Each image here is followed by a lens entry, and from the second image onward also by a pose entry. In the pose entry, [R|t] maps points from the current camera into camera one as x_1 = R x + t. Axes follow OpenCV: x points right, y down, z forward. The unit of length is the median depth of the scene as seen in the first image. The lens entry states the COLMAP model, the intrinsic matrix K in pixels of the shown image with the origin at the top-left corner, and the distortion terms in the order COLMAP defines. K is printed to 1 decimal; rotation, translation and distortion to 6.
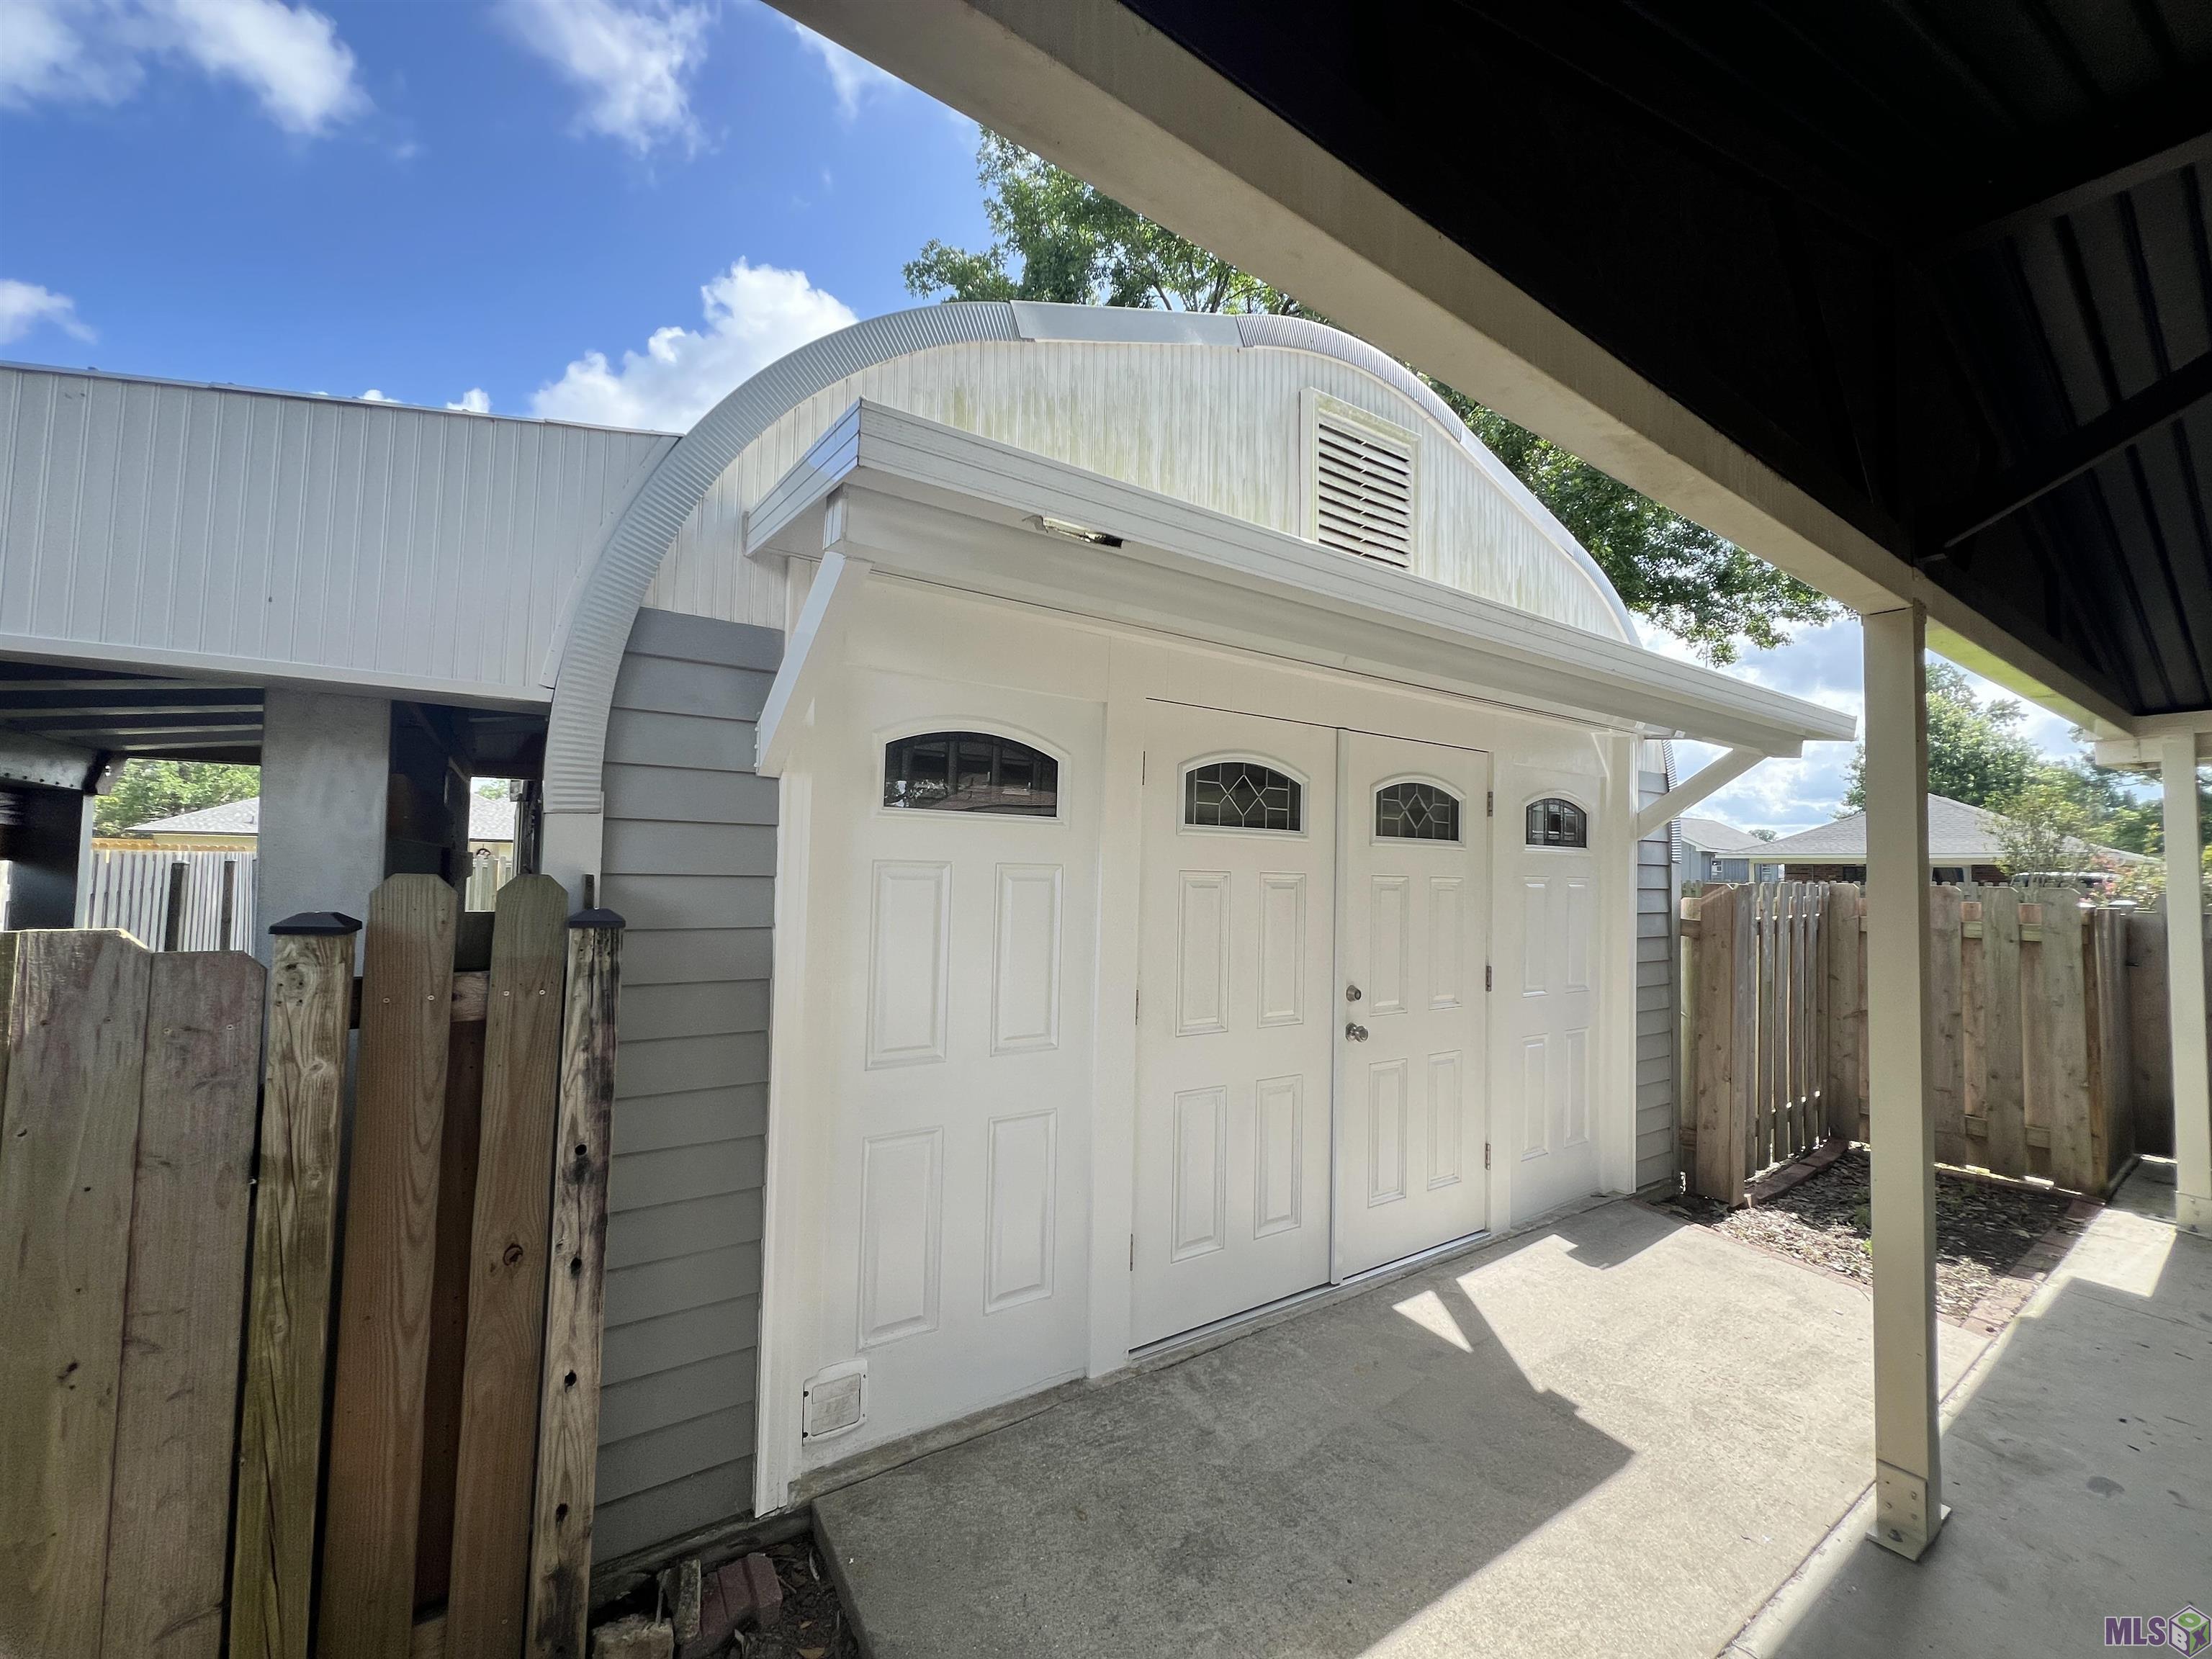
lens RADIAL K [[897.7, 0, 1106.0], [0, 897.7, 829.5], [0, 0, 1]] dist [-0.000718, -0.000276]
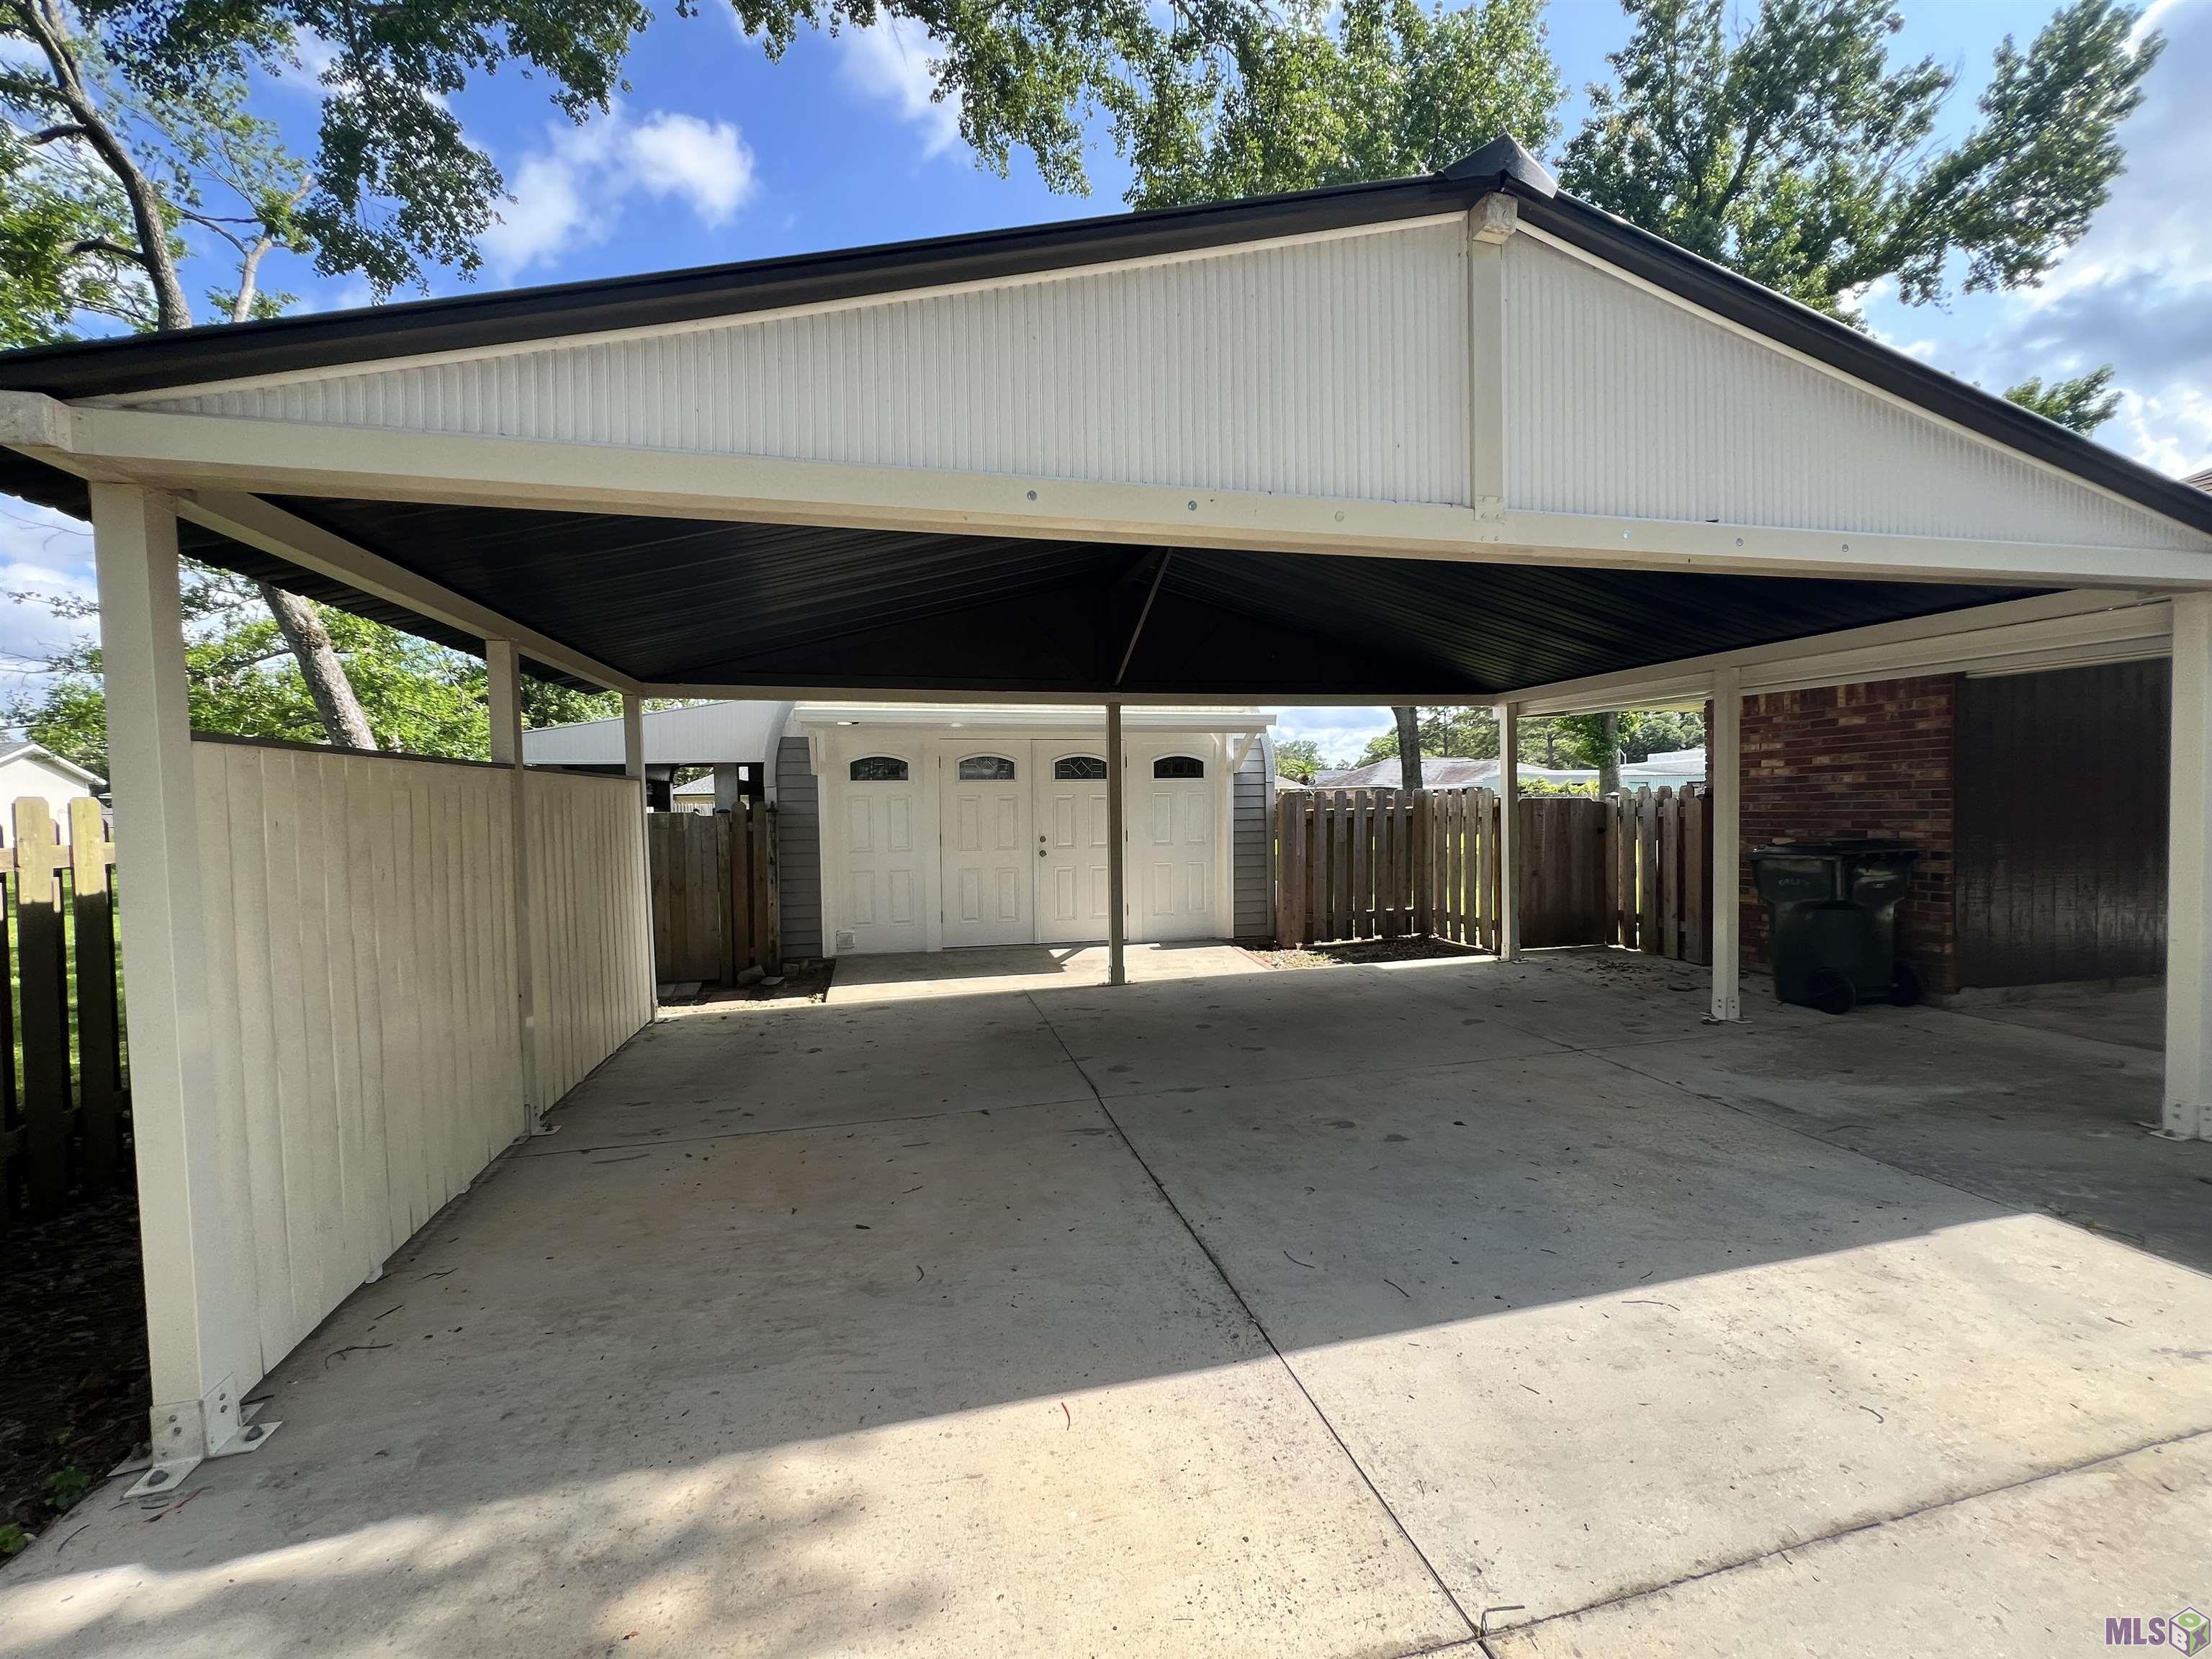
lens RADIAL K [[897.7, 0, 1106.0], [0, 897.7, 829.5], [0, 0, 1]] dist [-0.000718, -0.000276]
pose [[0.931945, -0.025766, -0.361683, 2.092782], [0.051522, 0.996761, 0.061747, -0.000913], [0.358920, -0.076180, 0.930254, -2.084381]]
